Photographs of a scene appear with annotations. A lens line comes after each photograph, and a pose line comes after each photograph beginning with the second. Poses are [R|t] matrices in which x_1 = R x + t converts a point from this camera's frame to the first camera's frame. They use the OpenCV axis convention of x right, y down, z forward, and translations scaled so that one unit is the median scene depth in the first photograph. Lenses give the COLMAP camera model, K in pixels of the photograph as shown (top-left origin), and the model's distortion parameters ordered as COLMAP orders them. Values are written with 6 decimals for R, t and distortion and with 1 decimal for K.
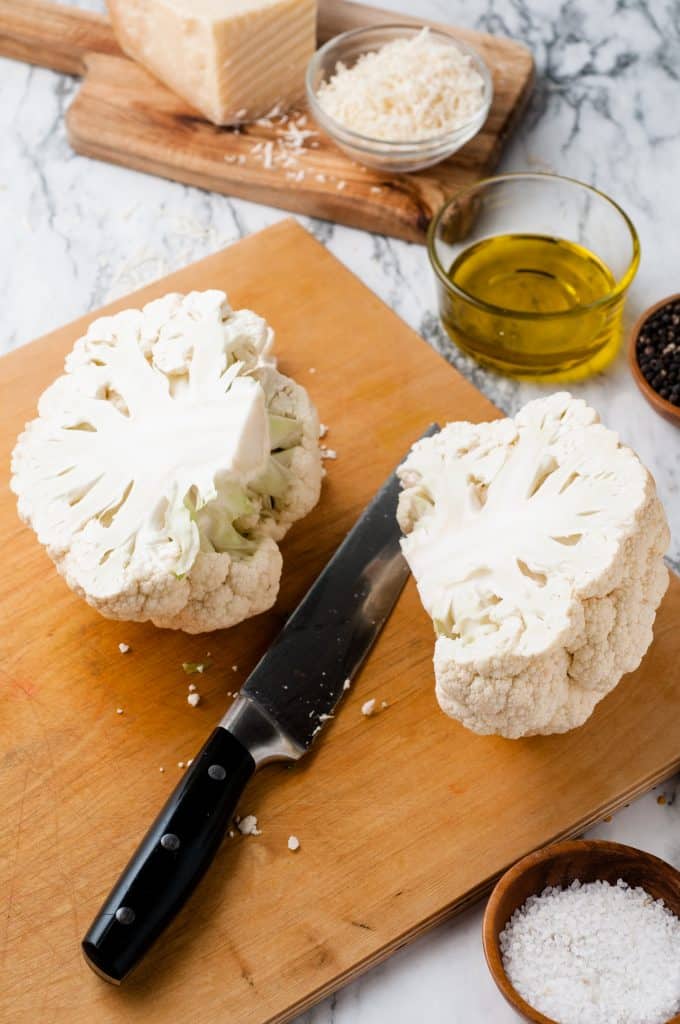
lens RADIAL K [[2879.6, 0, 340.0], [0, 2879.6, 512.0], [0, 0, 1]] dist [0.091294, -0.233217]
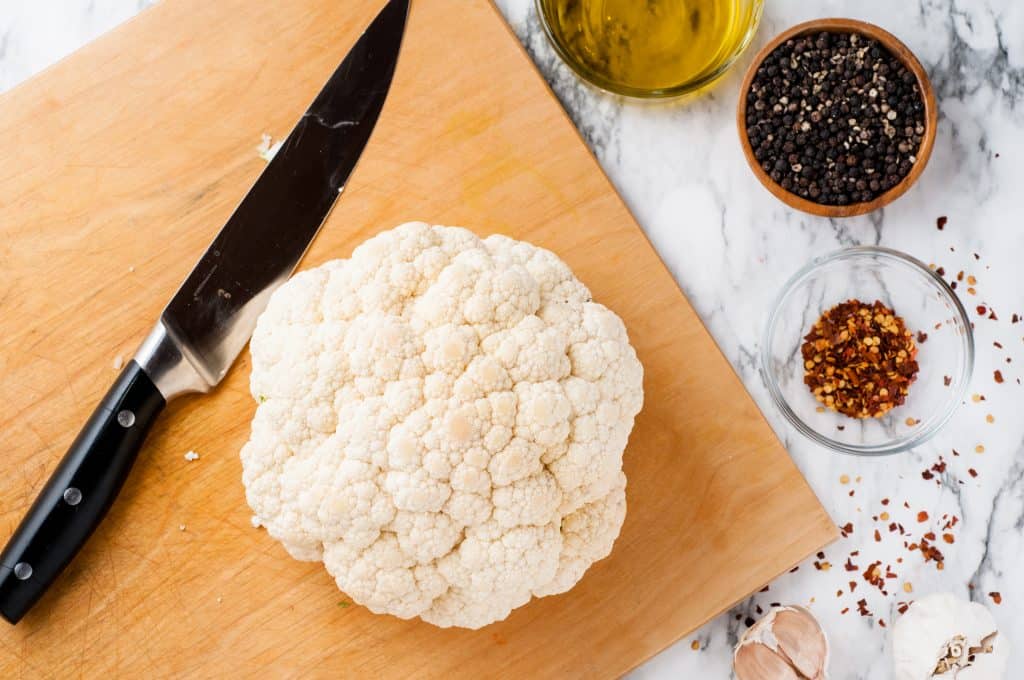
lens RADIAL K [[2879.6, 0, 512.0], [0, 2879.6, 340.0], [0, 0, 1]] dist [0.091294, -0.233217]
pose [[0.996926, 0.078170, -0.005278, 0.041597], [-0.061130, 0.818212, 0.571658, -0.586791], [0.049005, -0.569578, 0.820475, 0.198172]]
